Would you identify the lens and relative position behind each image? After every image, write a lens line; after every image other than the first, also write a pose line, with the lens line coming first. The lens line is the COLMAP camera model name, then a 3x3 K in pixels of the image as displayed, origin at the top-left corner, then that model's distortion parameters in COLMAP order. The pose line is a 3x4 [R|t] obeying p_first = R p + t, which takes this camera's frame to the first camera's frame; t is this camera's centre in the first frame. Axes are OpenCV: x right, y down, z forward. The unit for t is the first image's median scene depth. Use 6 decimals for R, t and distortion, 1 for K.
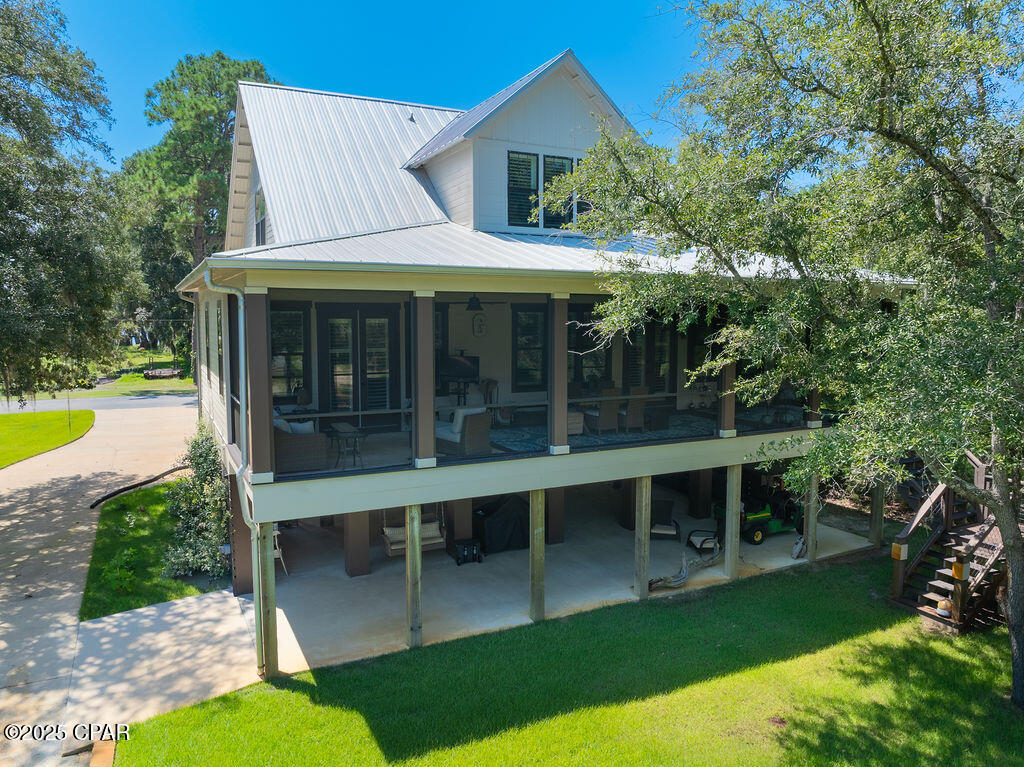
lens RADIAL K [[726.4, 0, 516.2], [0, 726.4, 375.9], [0, 0, 1]] dist [-0.035070, -0.000391]
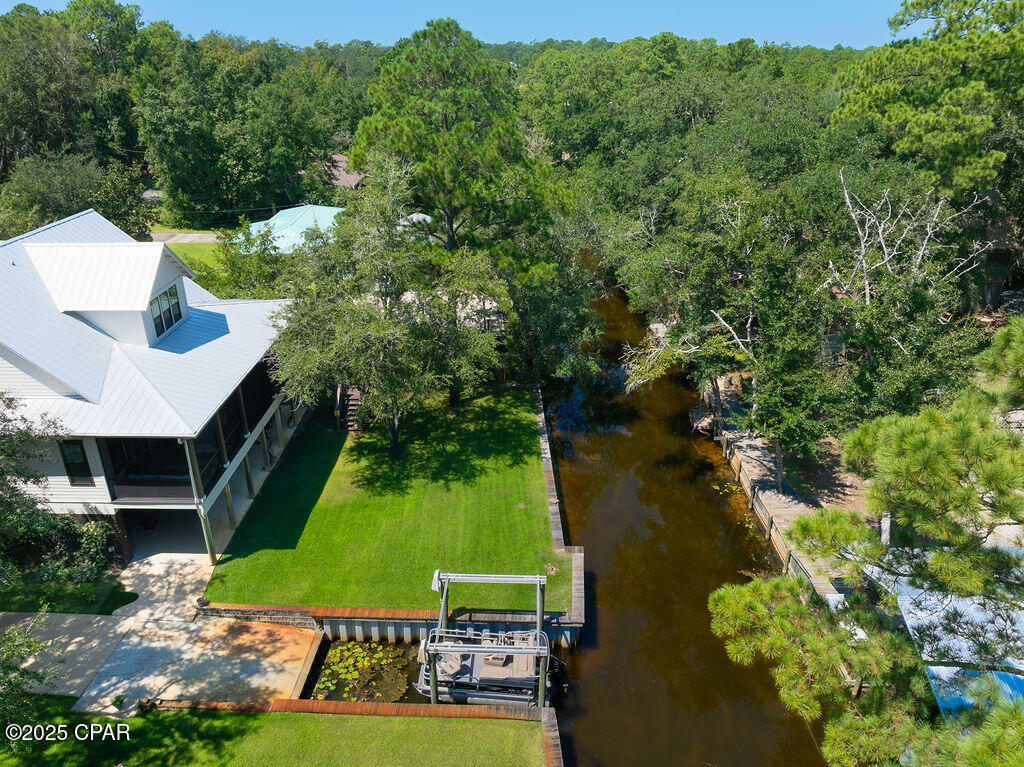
lens RADIAL K [[726.4, 0, 516.2], [0, 726.4, 375.9], [0, 0, 1]] dist [-0.035070, -0.000391]
pose [[0.459501, -0.361187, 0.811420, -1.469213], [0.066705, 0.925033, 0.373984, -0.954251], [-0.885669, -0.117721, 0.449147, -0.911906]]
